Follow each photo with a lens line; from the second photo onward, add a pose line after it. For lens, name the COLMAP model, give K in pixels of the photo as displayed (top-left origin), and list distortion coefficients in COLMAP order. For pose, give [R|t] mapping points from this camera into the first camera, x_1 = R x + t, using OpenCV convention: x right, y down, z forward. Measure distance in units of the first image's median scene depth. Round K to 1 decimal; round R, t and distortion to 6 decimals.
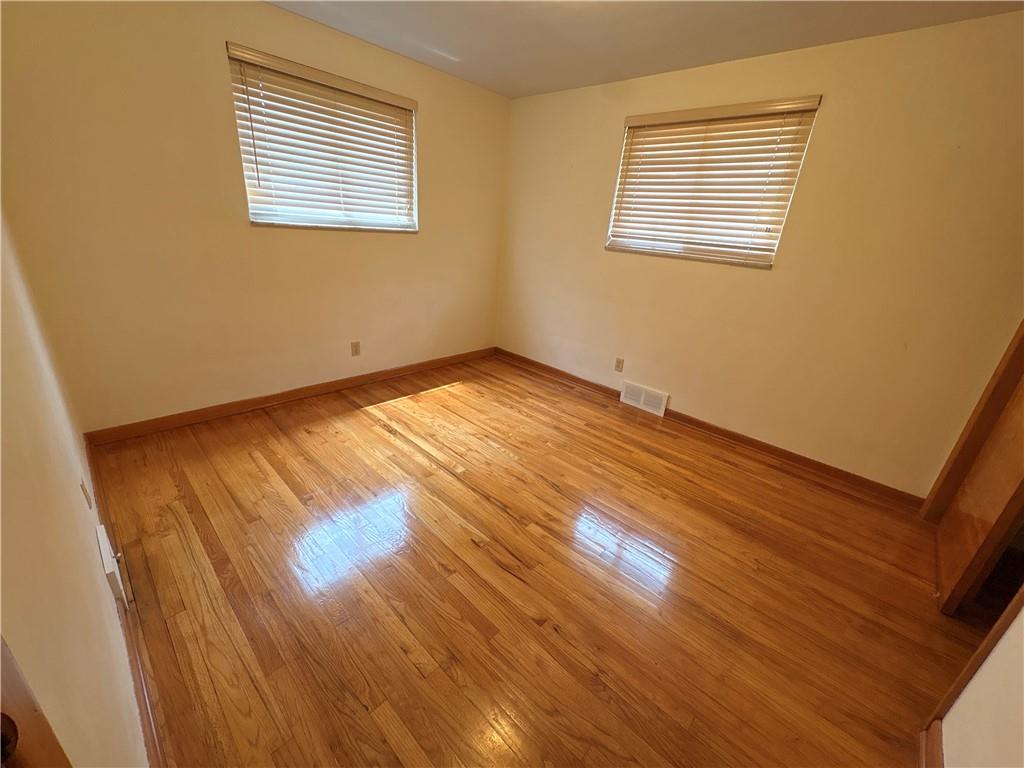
lens RADIAL K [[408.9, 0, 512.5], [0, 408.9, 383.0], [0, 0, 1]] dist [0.001067, 0.000452]
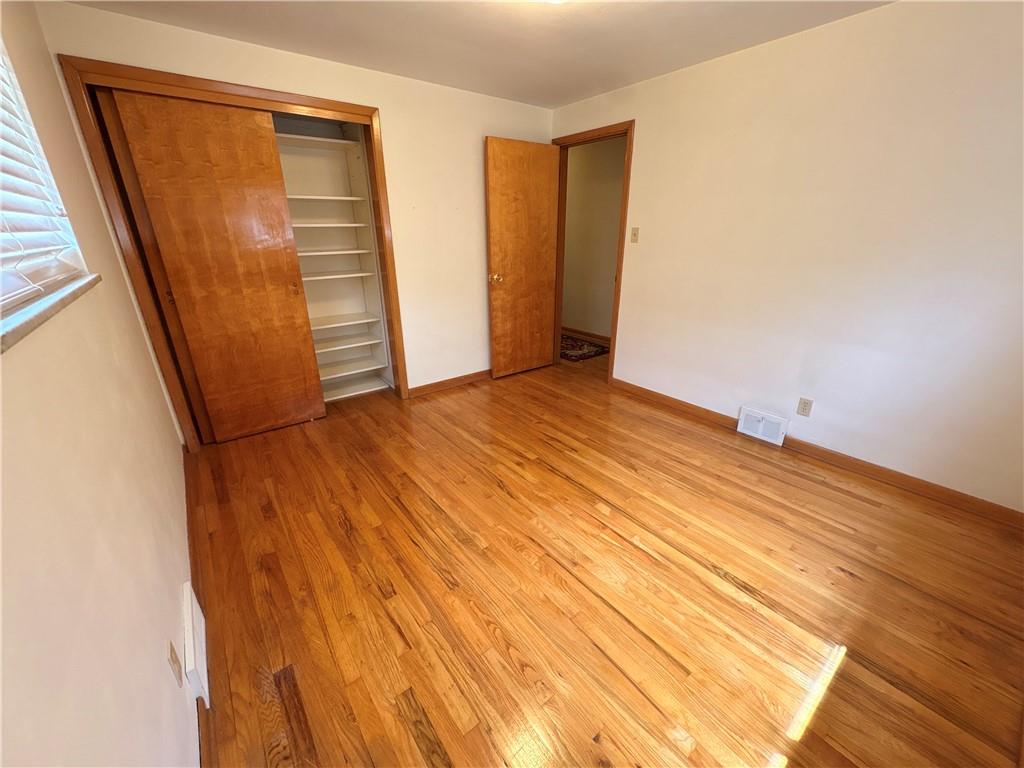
lens RADIAL K [[408.9, 0, 512.5], [0, 408.9, 383.0], [0, 0, 1]] dist [0.001067, 0.000452]
pose [[-0.986235, -0.121313, 0.112355, -0.003818], [-0.013521, 0.736395, 0.676417, -0.490896], [-0.164796, 0.665587, -0.727898, 1.226089]]
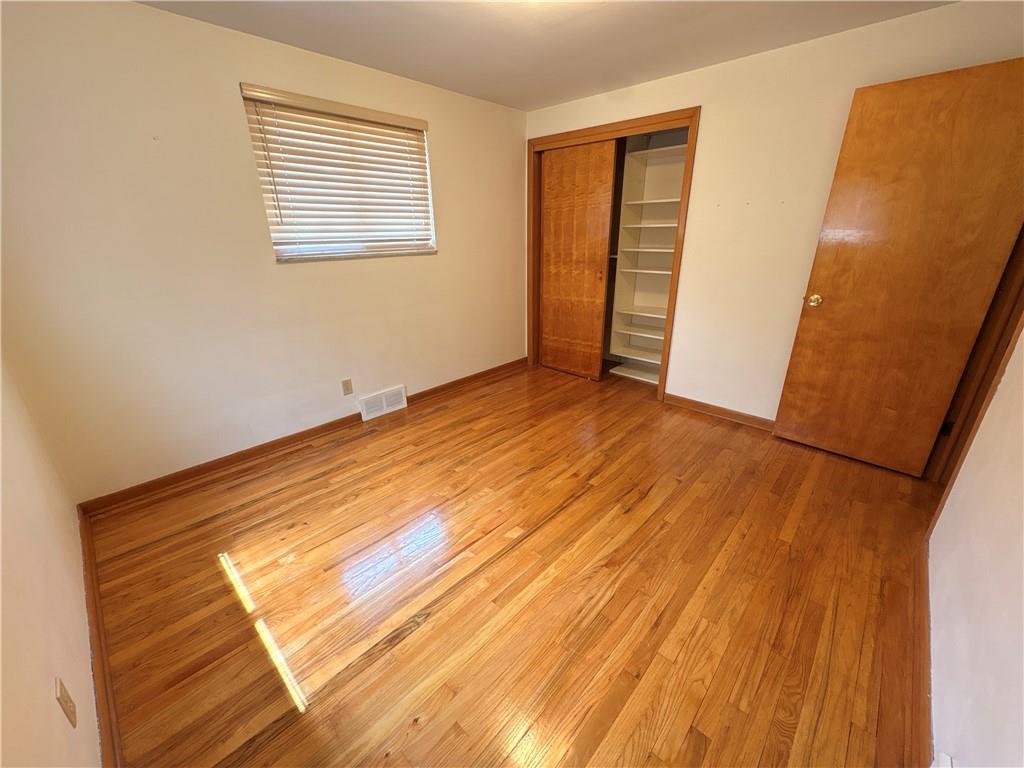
lens RADIAL K [[408.9, 0, 512.5], [0, 408.9, 383.0], [0, 0, 1]] dist [0.001067, 0.000452]
pose [[-0.002839, -0.423482, 0.905900, -0.621599], [0.373507, 0.839891, 0.393795, -0.310854], [-0.927623, 0.339478, 0.155789, 0.627513]]
